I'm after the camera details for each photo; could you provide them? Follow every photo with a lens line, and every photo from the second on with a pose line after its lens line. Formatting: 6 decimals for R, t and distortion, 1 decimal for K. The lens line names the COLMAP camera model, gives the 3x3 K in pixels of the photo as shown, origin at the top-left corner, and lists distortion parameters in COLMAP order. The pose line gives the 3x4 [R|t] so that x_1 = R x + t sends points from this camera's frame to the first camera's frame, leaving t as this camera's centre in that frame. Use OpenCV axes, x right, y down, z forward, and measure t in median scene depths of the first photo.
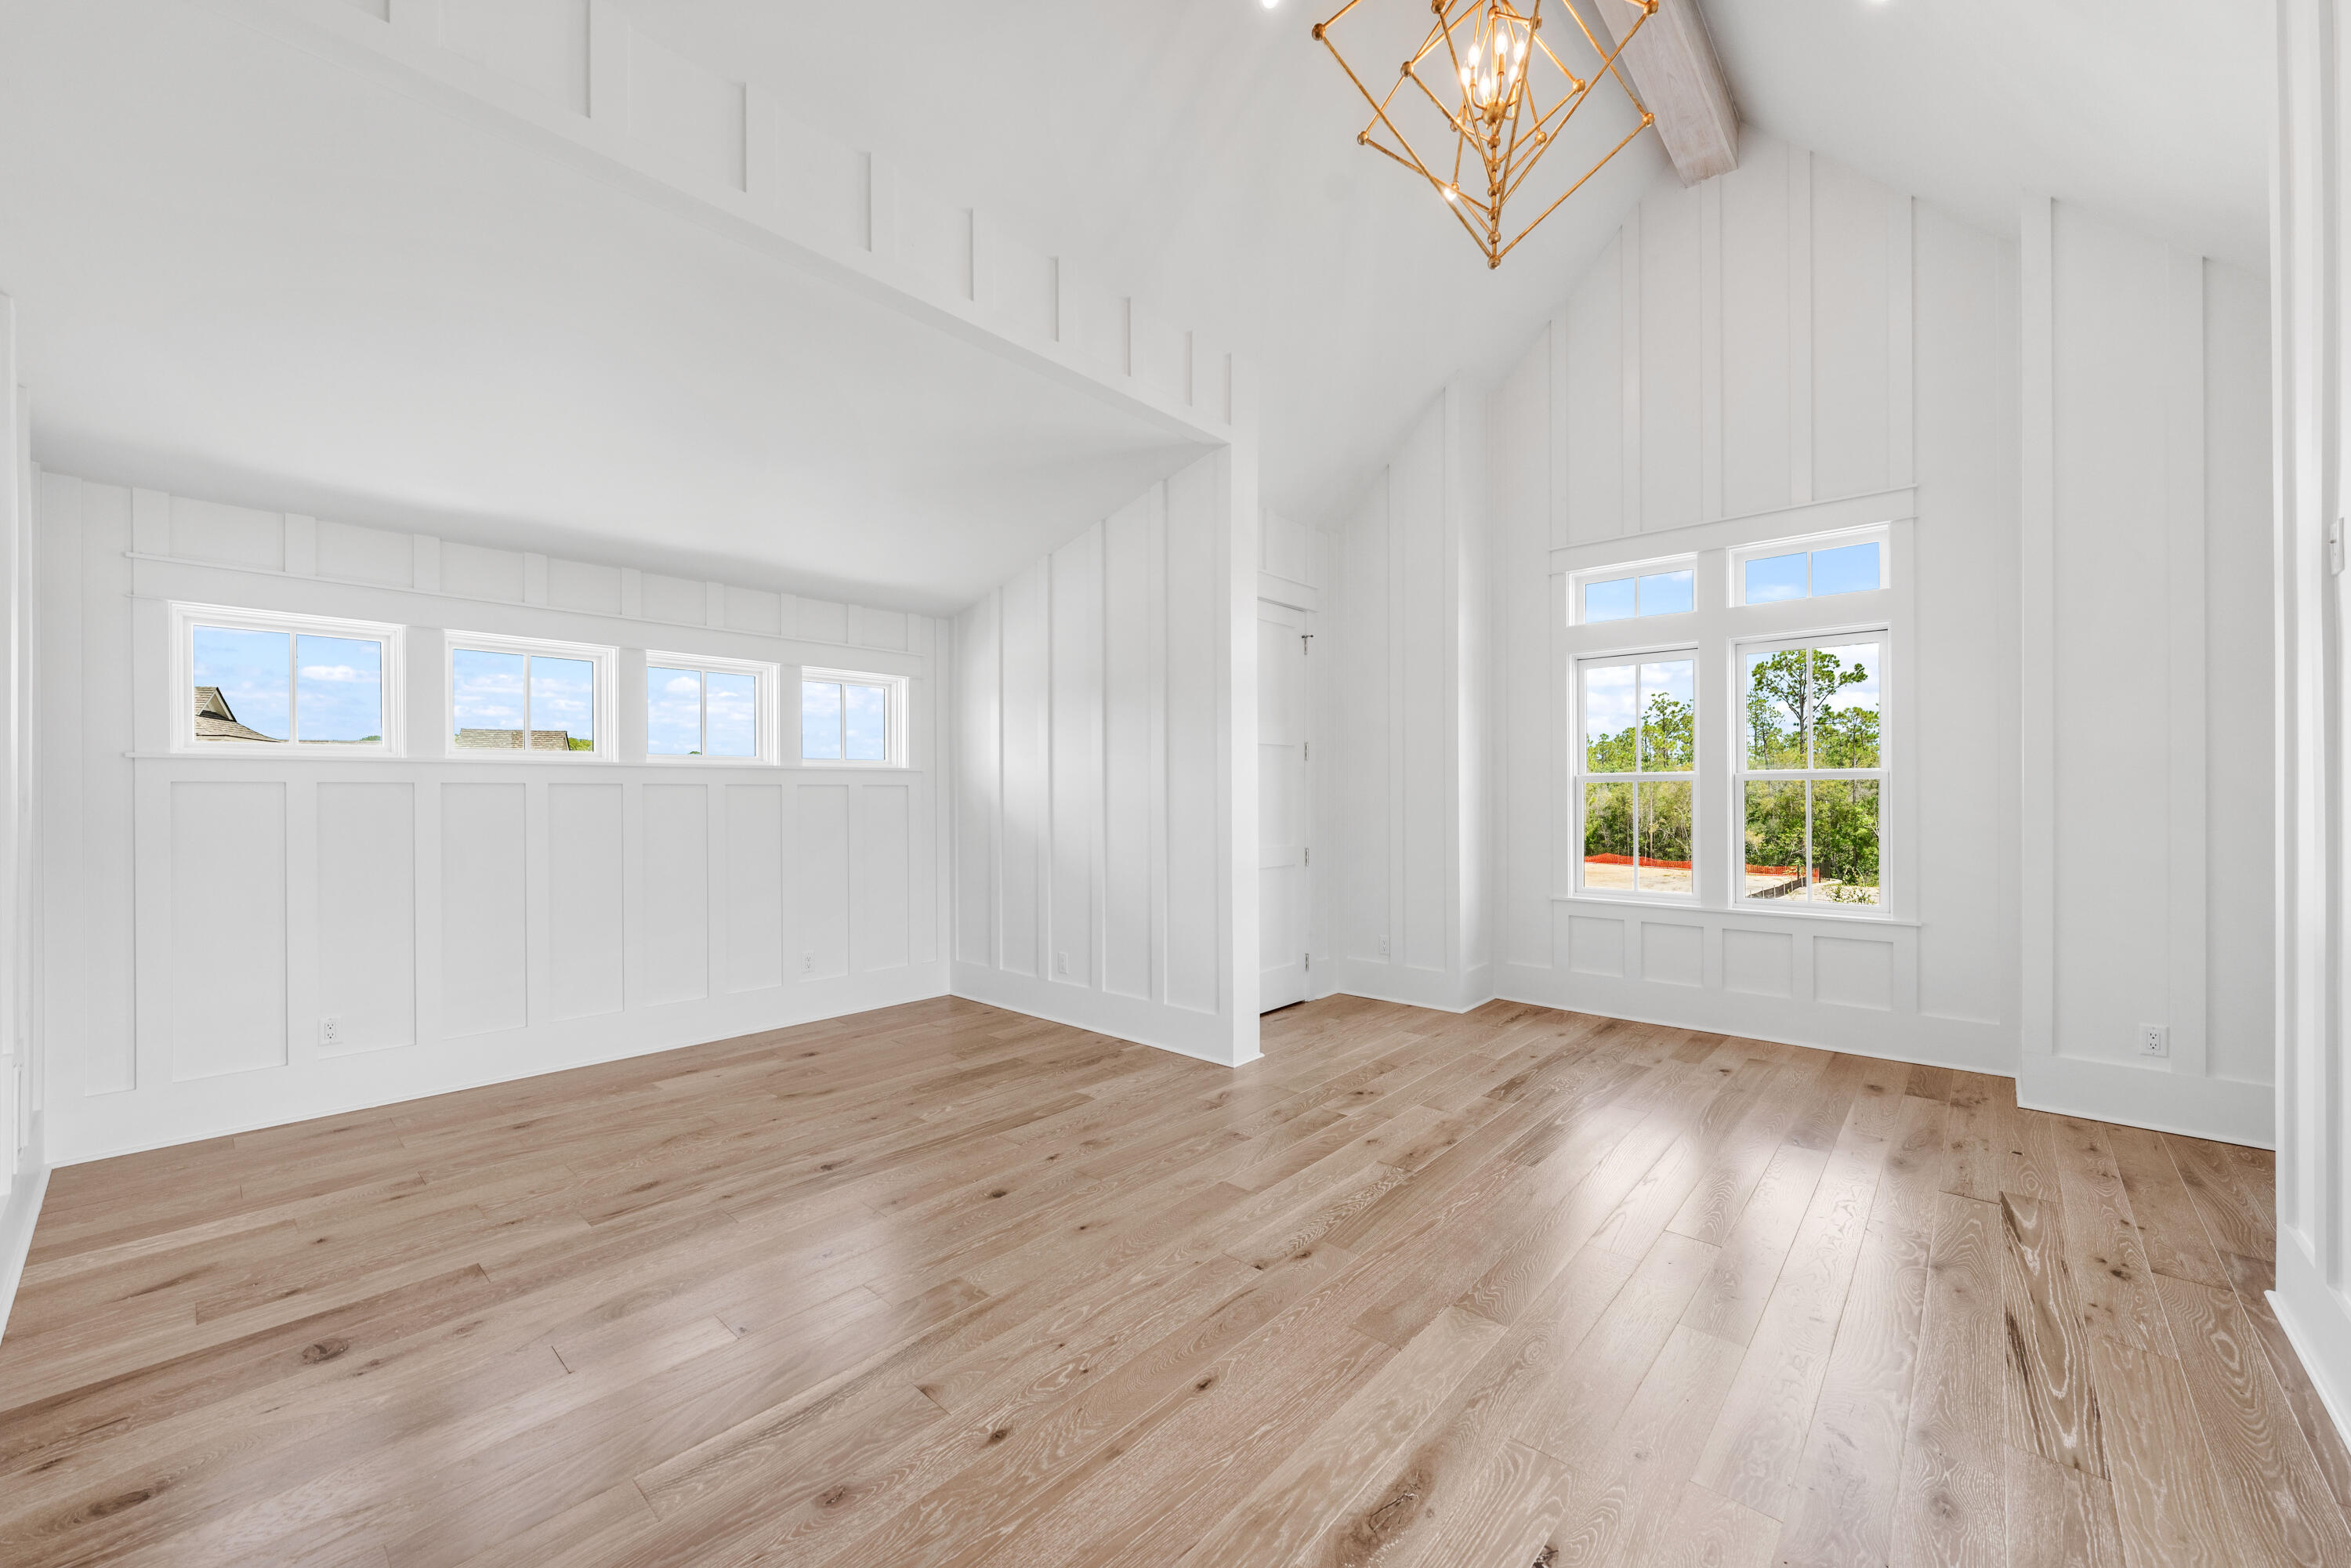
lens RADIAL K [[863.6, 0, 1177.6], [0, 863.6, 793.0], [0, 0, 1]] dist [0.006251, 0.000077]
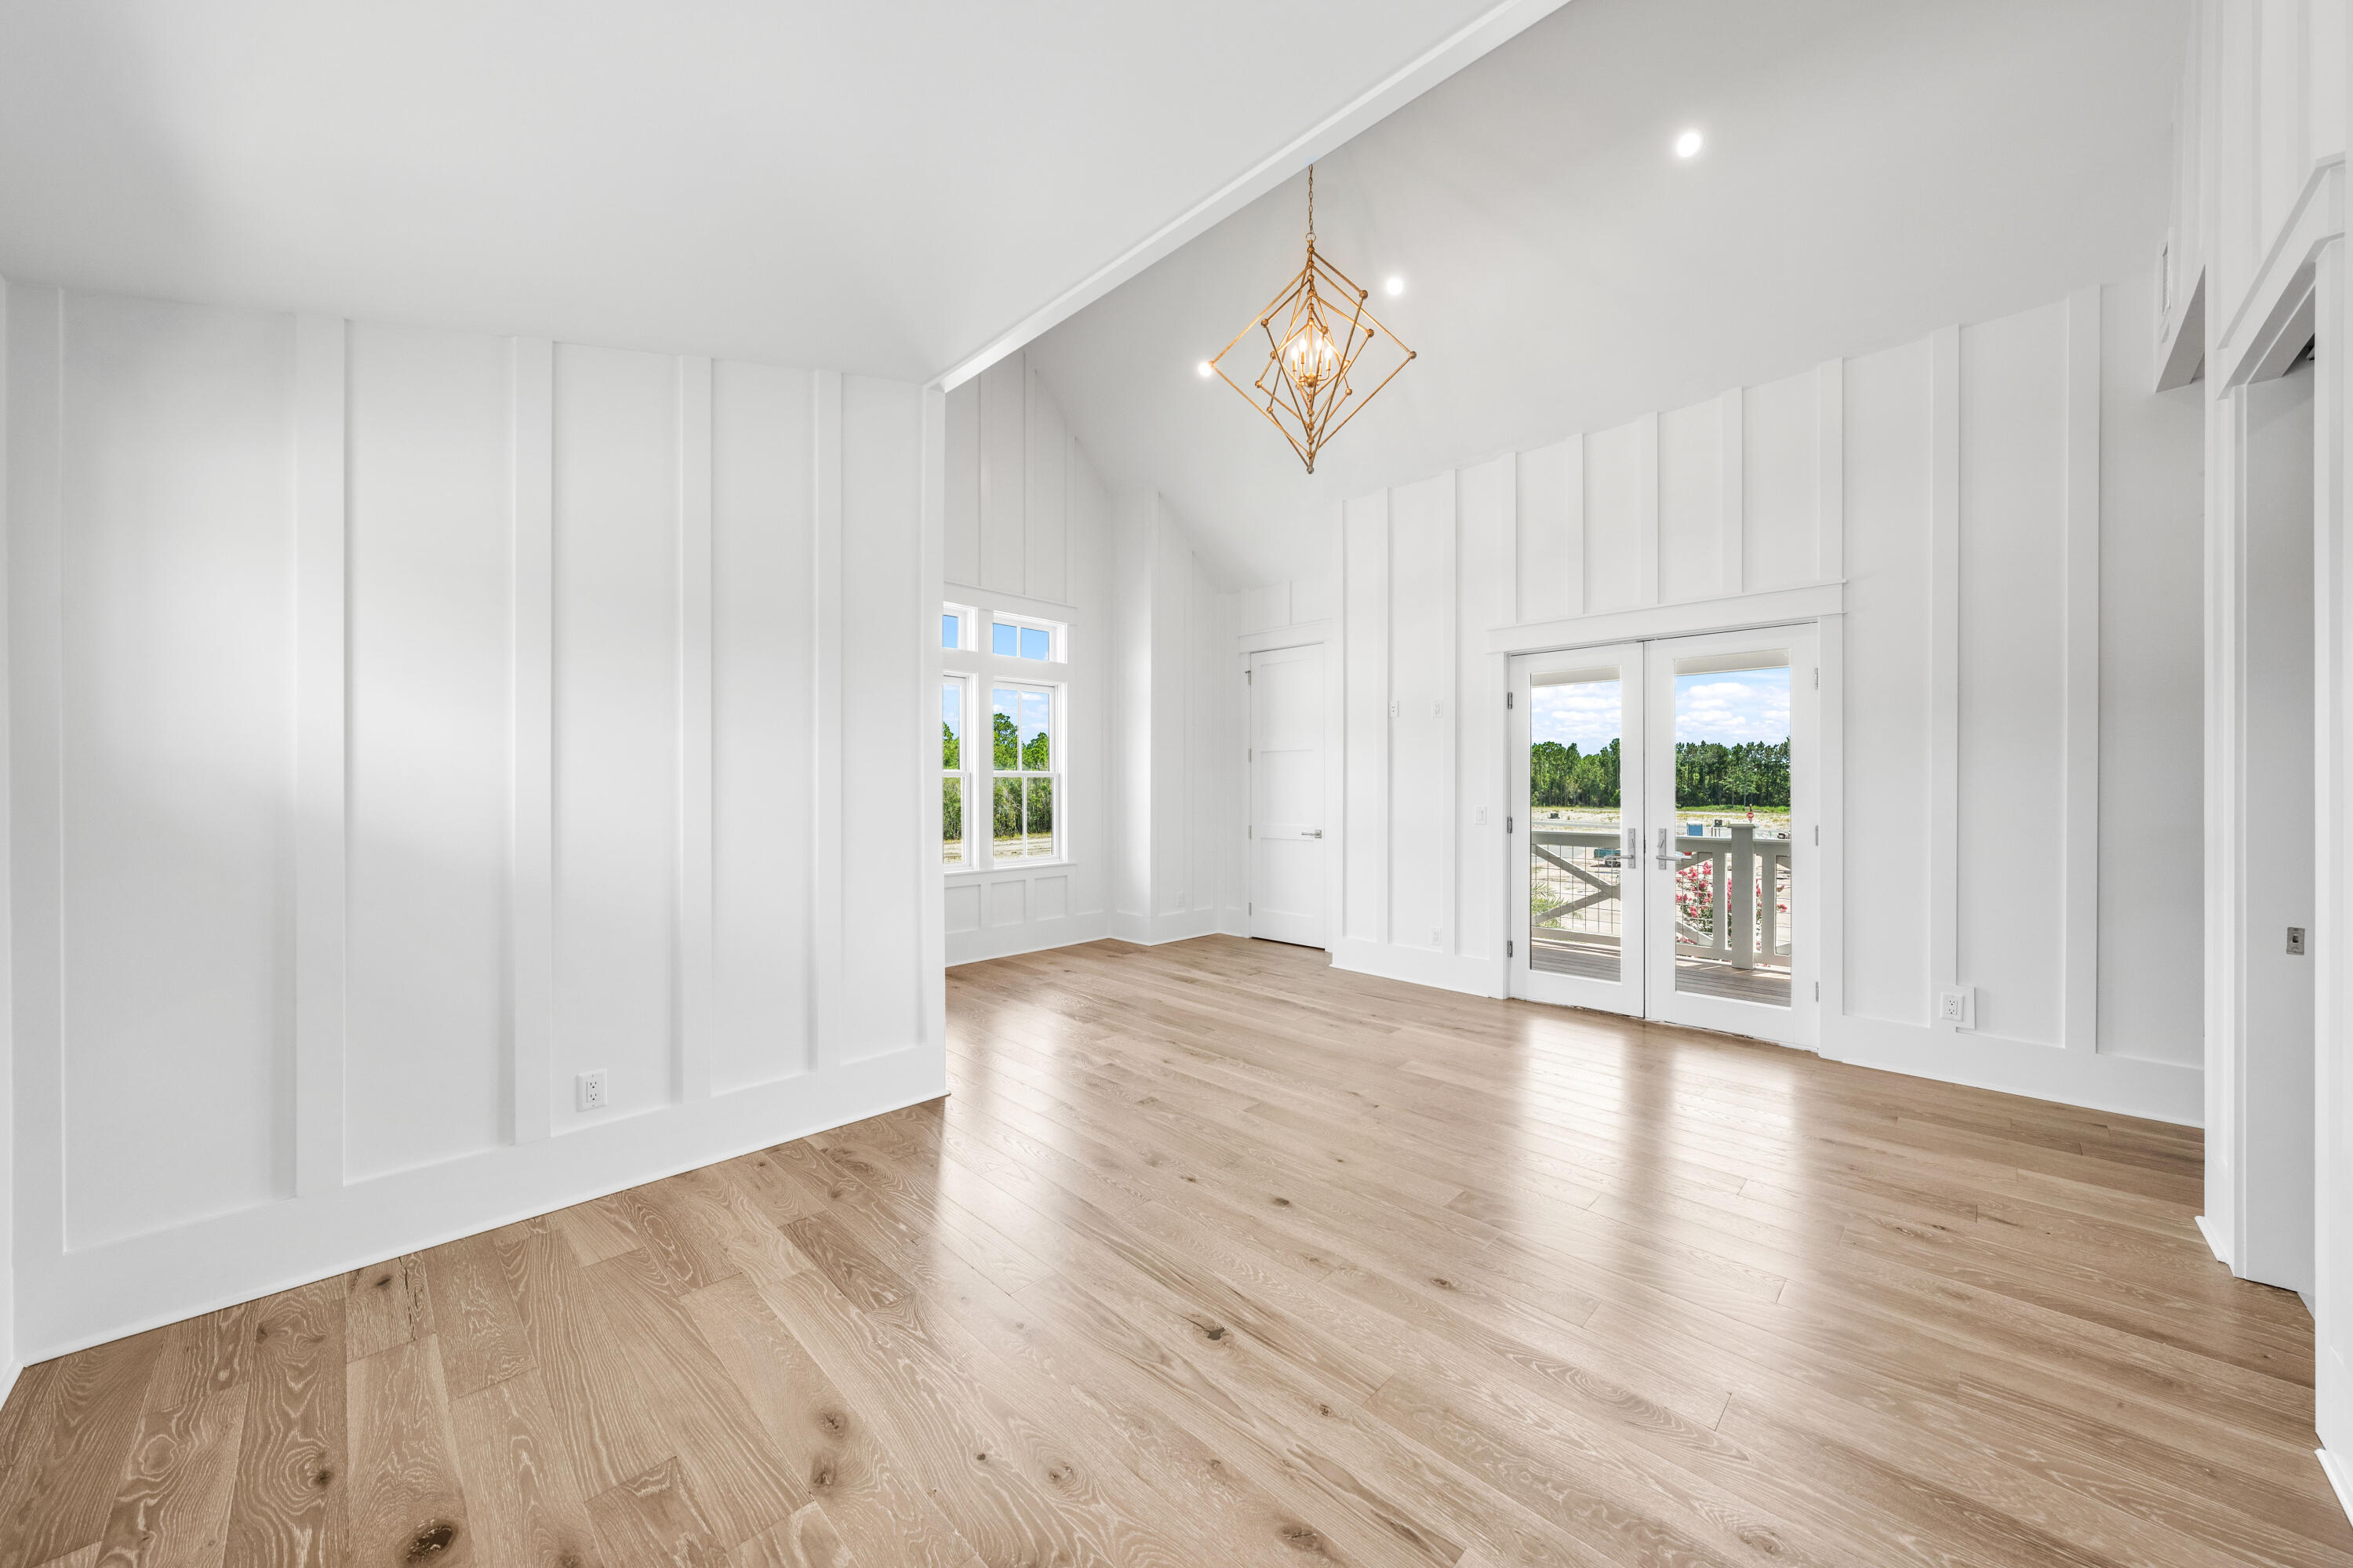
lens RADIAL K [[825.7, 0, 1178.4], [0, 825.7, 789.2], [0, 0, 1]] dist [0.002600, 0.000074]
pose [[0.065315, -0.003639, 0.997858, -1.020828], [-0.000075, 0.999993, 0.003651, 0.007717], [-0.997865, -0.000313, 0.065314, 0.963862]]
